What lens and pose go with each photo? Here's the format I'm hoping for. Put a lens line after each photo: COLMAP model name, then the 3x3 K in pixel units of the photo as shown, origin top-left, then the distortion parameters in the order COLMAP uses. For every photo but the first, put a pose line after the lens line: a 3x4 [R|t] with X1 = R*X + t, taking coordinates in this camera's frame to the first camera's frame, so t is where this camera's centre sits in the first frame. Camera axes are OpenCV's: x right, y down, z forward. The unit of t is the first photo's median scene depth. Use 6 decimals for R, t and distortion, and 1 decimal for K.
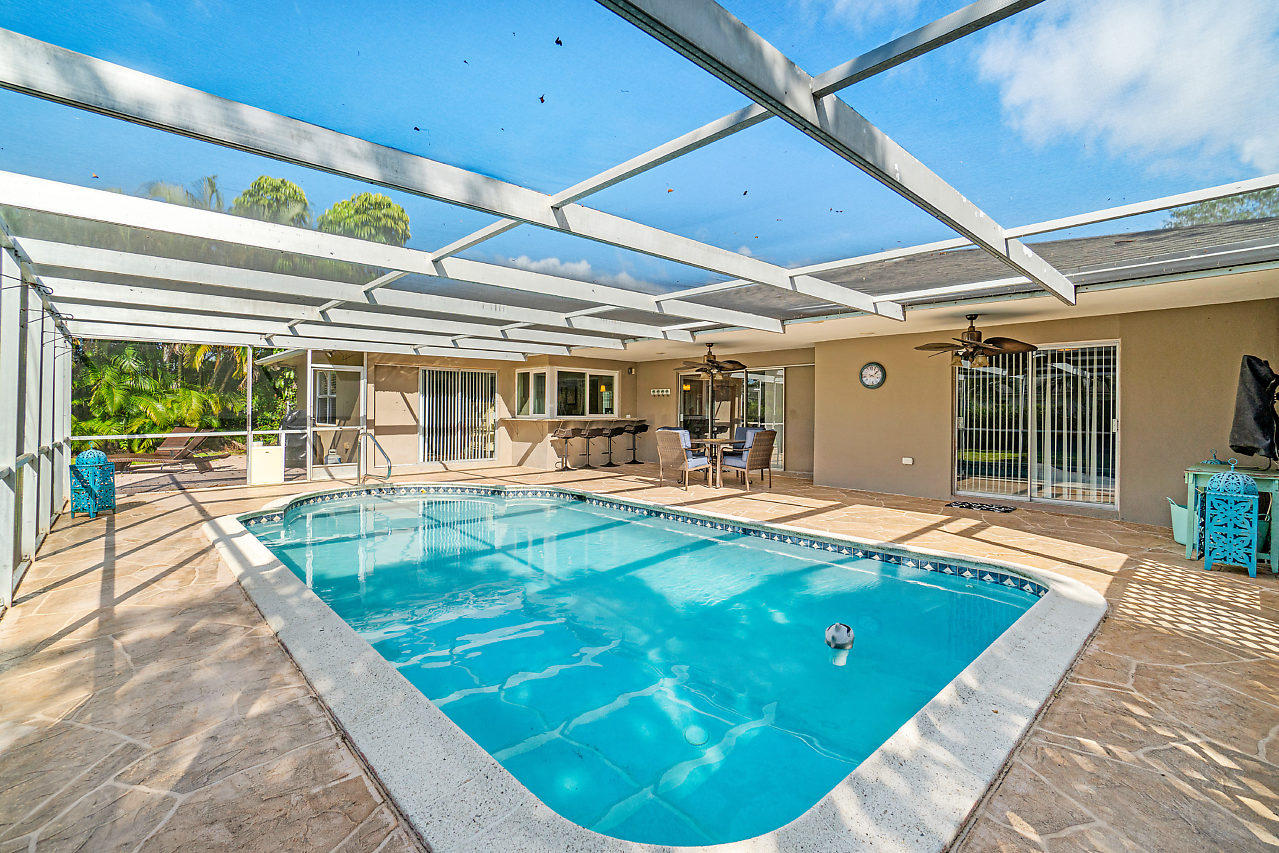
lens RADIAL K [[566.0, 0, 634.3], [0, 566.0, 413.8], [0, 0, 1]] dist [-0.035122, 0.010273]
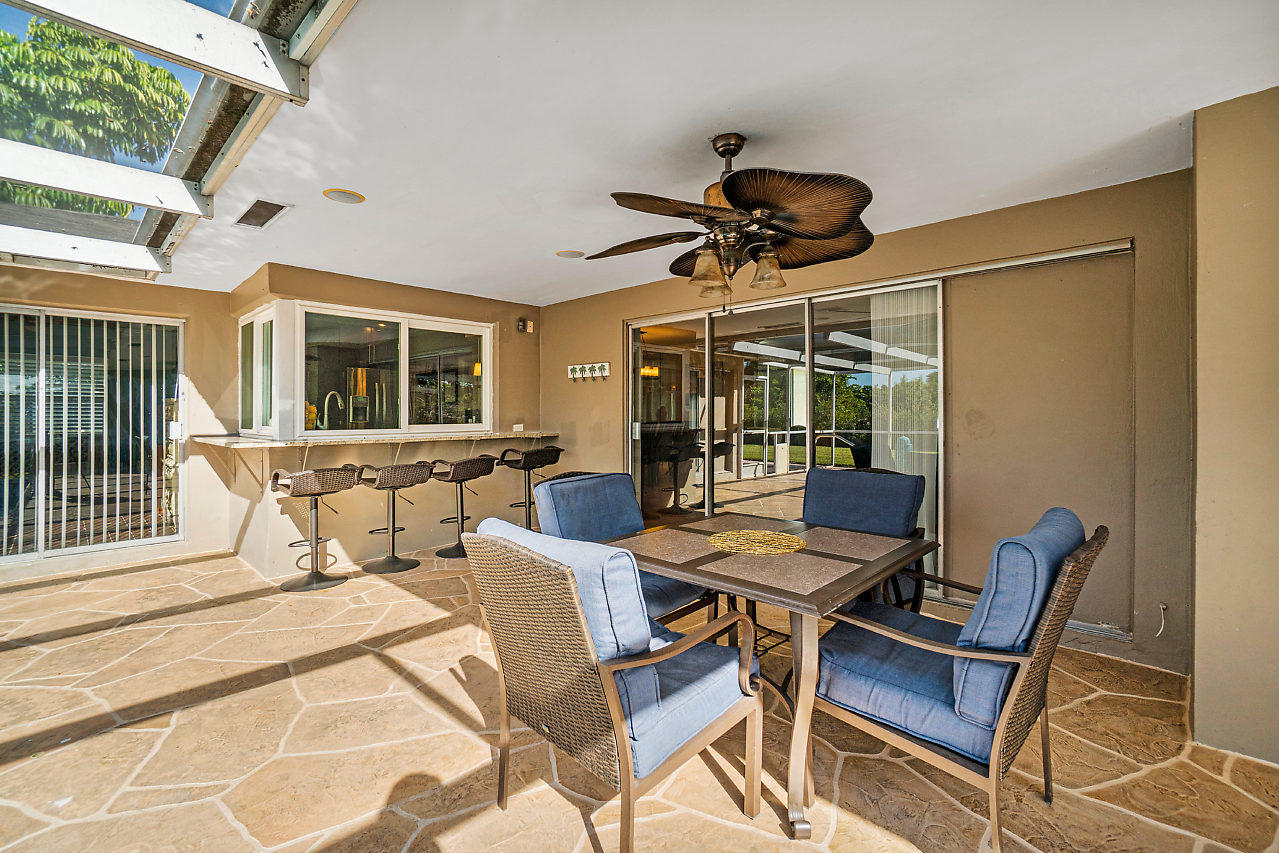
lens RADIAL K [[566.0, 0, 638.8], [0, 566.0, 417.1], [0, 0, 1]] dist [-0.035122, 0.010273]
pose [[0.998097, -0.013560, 0.060146, 0.061231], [0.013390, 0.999905, 0.003237, -0.004316], [-0.060184, -0.002425, 0.998184, 0.584086]]
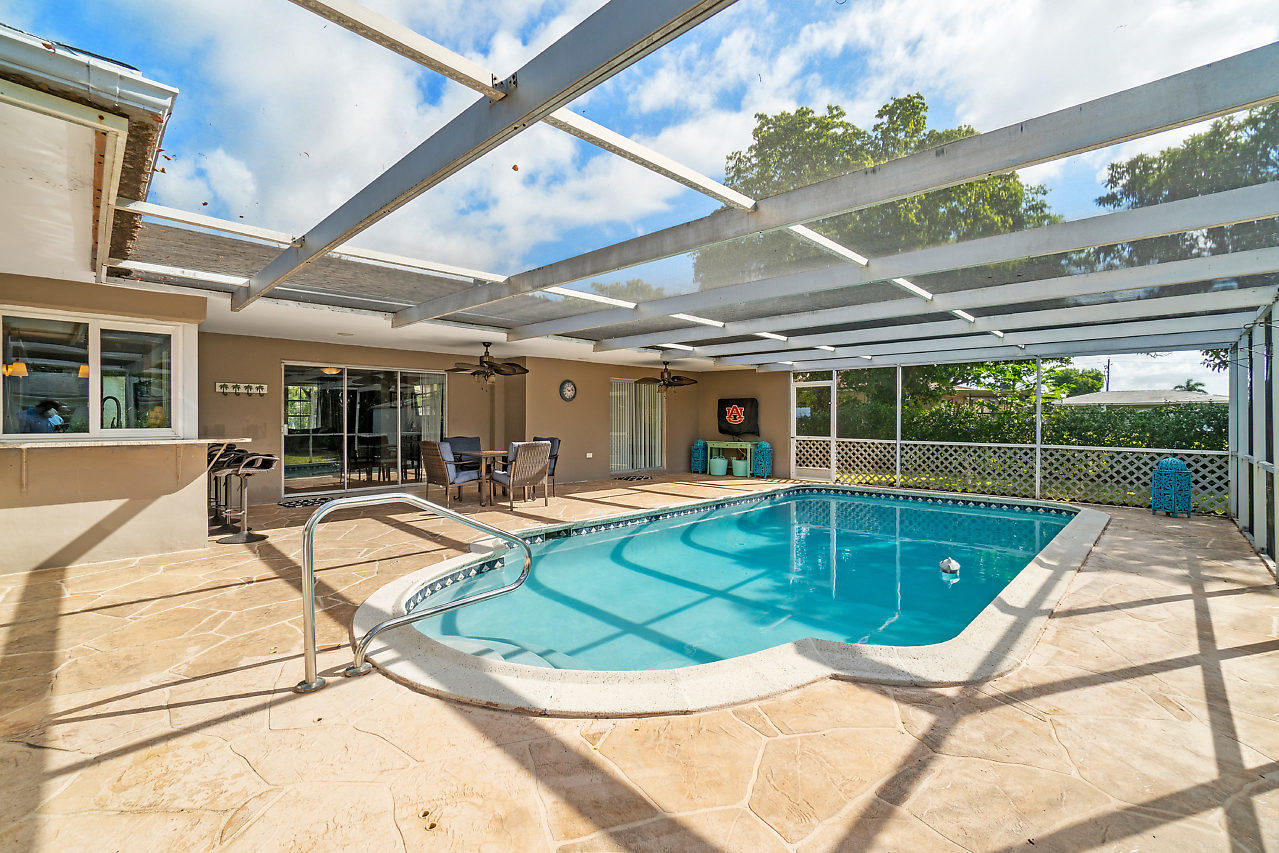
lens RADIAL K [[566.0, 0, 628.3], [0, 566.0, 421.7], [0, 0, 1]] dist [-0.035122, 0.010273]
pose [[-0.049539, -0.008908, 0.998732, -0.593722], [0.006436, 0.999937, 0.009238, -0.006541], [-0.998751, 0.006885, -0.049479, 0.651612]]
